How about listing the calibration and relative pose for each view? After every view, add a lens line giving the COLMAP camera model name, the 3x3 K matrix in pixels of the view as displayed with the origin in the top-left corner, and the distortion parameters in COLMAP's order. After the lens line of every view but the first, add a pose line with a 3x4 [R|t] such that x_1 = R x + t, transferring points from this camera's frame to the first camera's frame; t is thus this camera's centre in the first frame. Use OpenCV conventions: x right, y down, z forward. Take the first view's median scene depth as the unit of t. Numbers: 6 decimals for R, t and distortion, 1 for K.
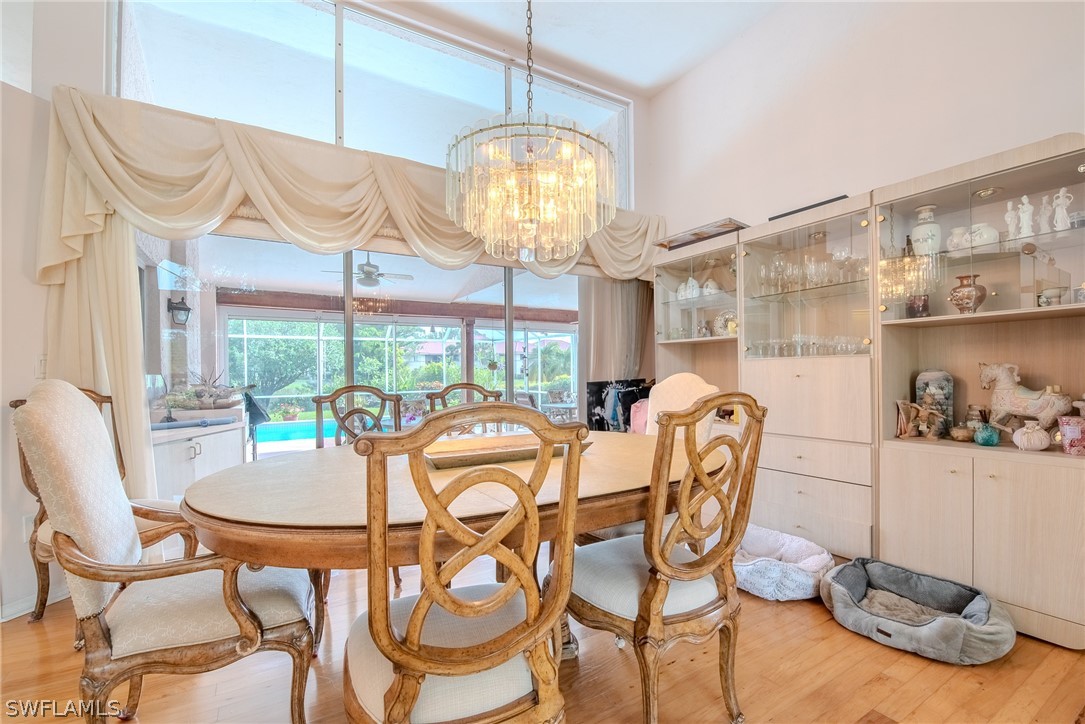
lens RADIAL K [[472.2, 0, 548.6], [0, 472.2, 371.7], [0, 0, 1]] dist [-0.000457, -0.010911]
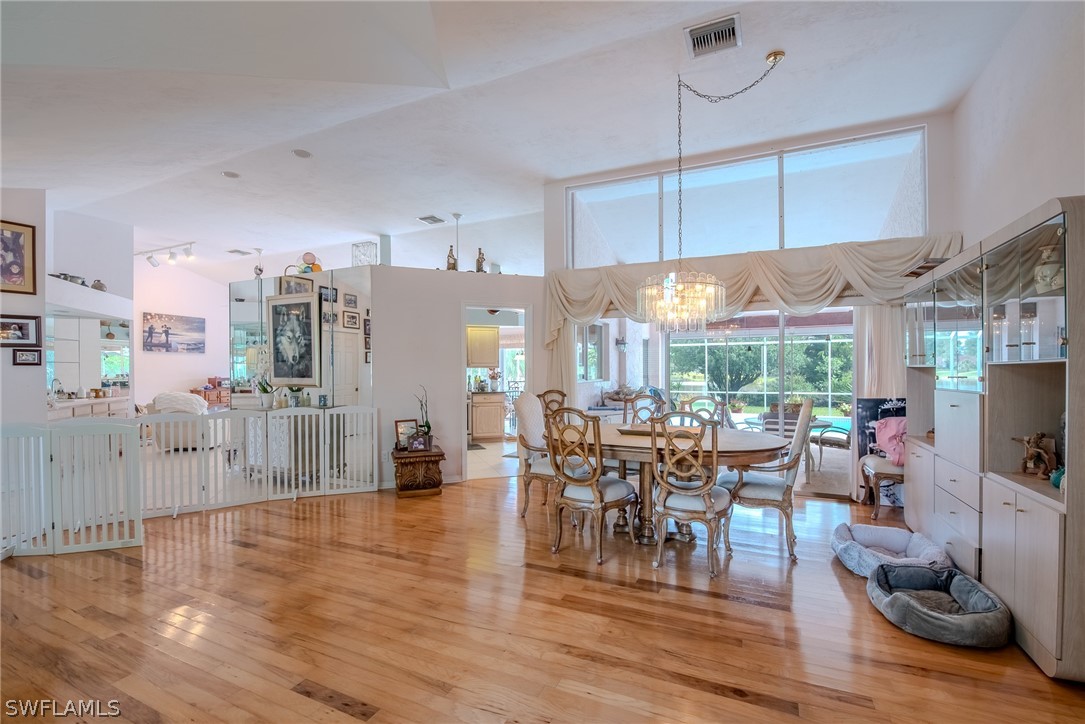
lens RADIAL K [[472.2, 0, 548.6], [0, 472.2, 371.7], [0, 0, 1]] dist [-0.000457, -0.010911]
pose [[0.558348, 0.012647, -0.829510, 0.603094], [-0.003820, 0.999912, 0.012674, -0.053642], [0.829598, -0.003907, 0.558348, -0.255254]]
